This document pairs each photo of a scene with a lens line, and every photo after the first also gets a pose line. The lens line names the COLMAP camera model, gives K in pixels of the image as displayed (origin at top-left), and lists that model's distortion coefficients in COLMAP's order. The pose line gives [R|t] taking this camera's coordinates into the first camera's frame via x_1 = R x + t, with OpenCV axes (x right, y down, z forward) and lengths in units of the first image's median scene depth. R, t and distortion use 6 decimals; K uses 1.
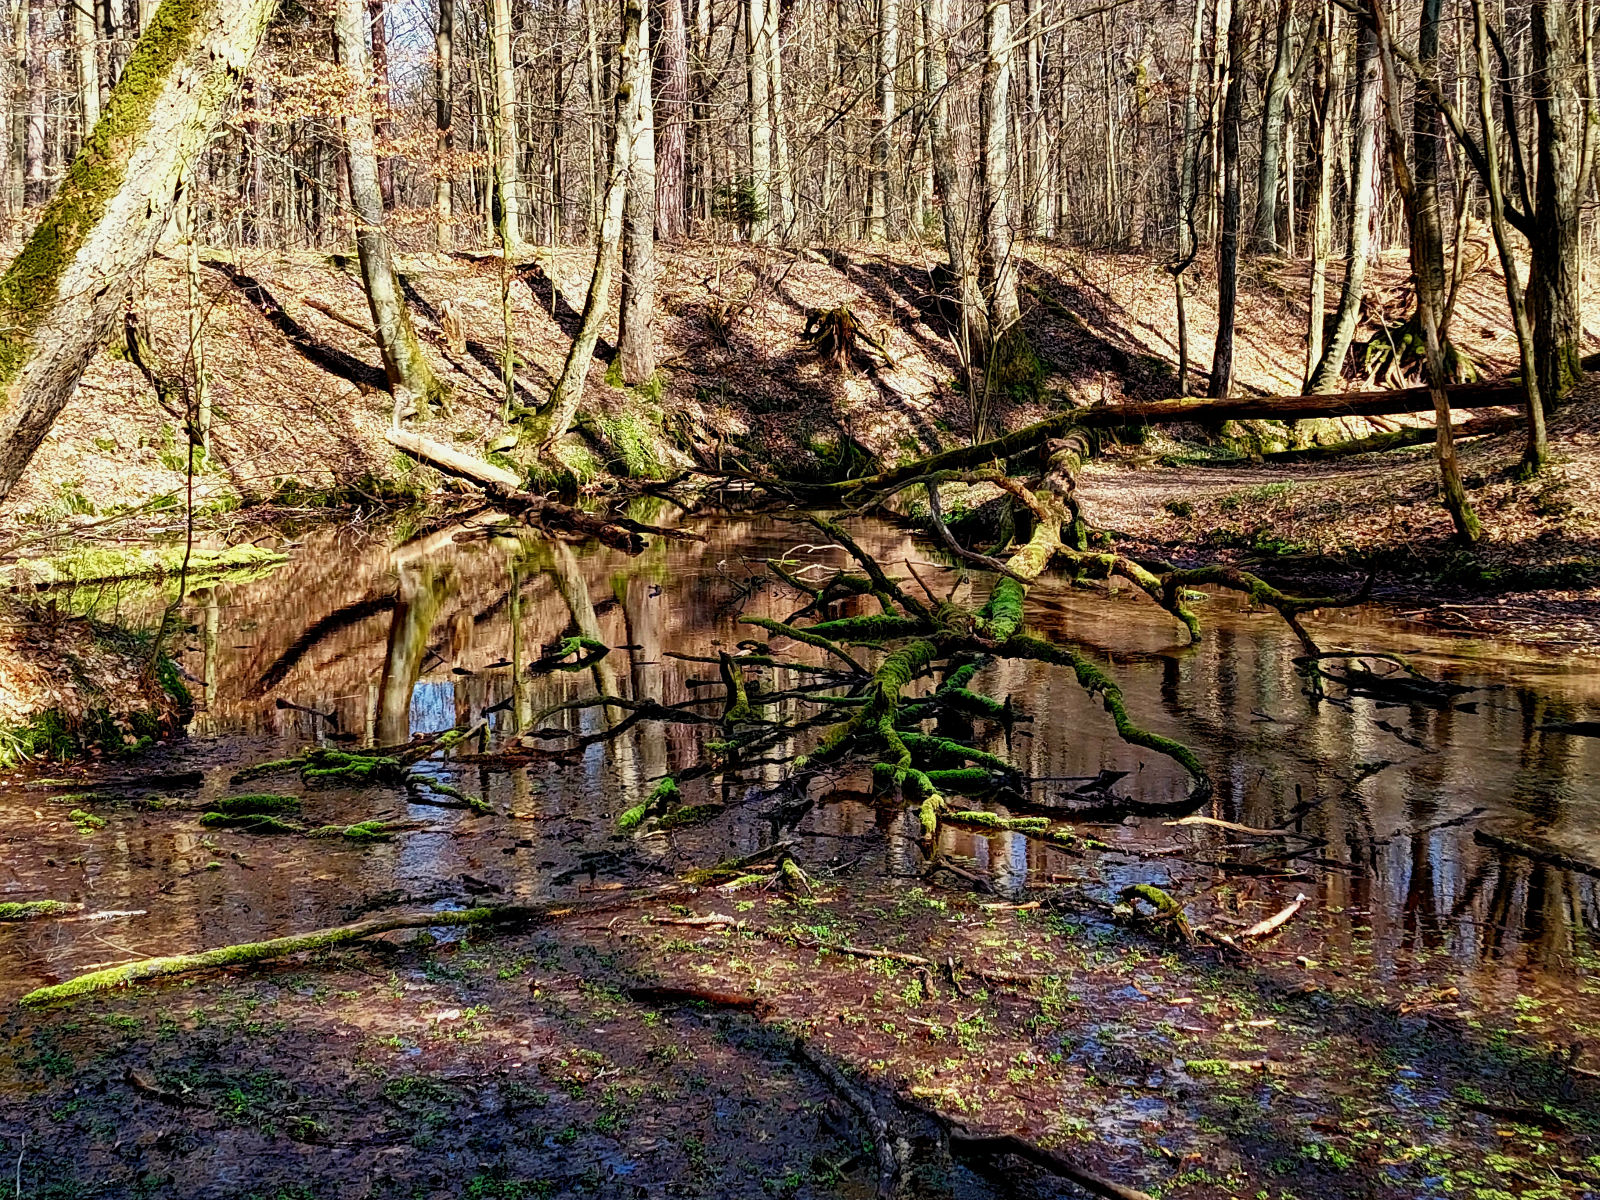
lens RADIAL K [[2292.6, 0, 800.0], [0, 2292.6, 600.0], [0, 0, 1]] dist [0.243914, -0.651795]
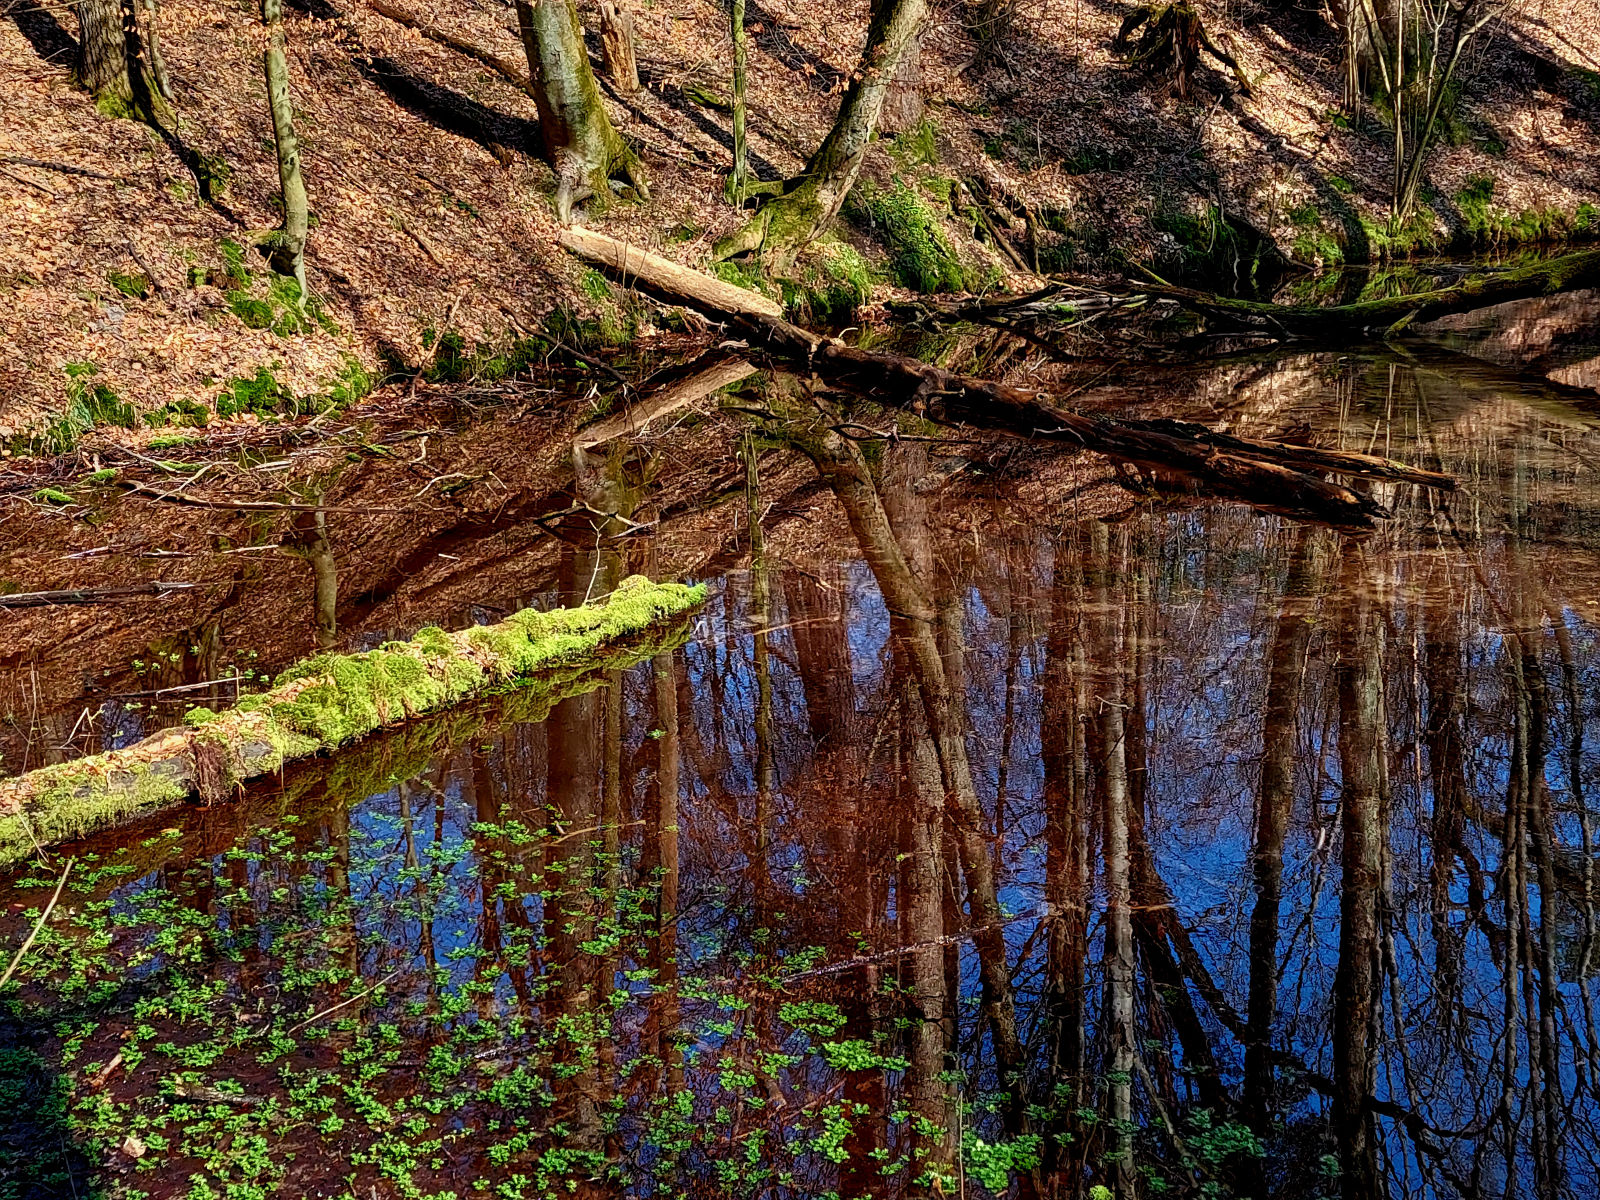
lens RADIAL K [[2292.6, 0, 800.0], [0, 2292.6, 600.0], [0, 0, 1]] dist [0.243914, -0.651795]
pose [[0.995973, -0.036664, 0.081816, -0.169690], [0.026427, 0.992071, 0.122867, -0.050289], [-0.085672, -0.120210, 0.989045, 0.396411]]
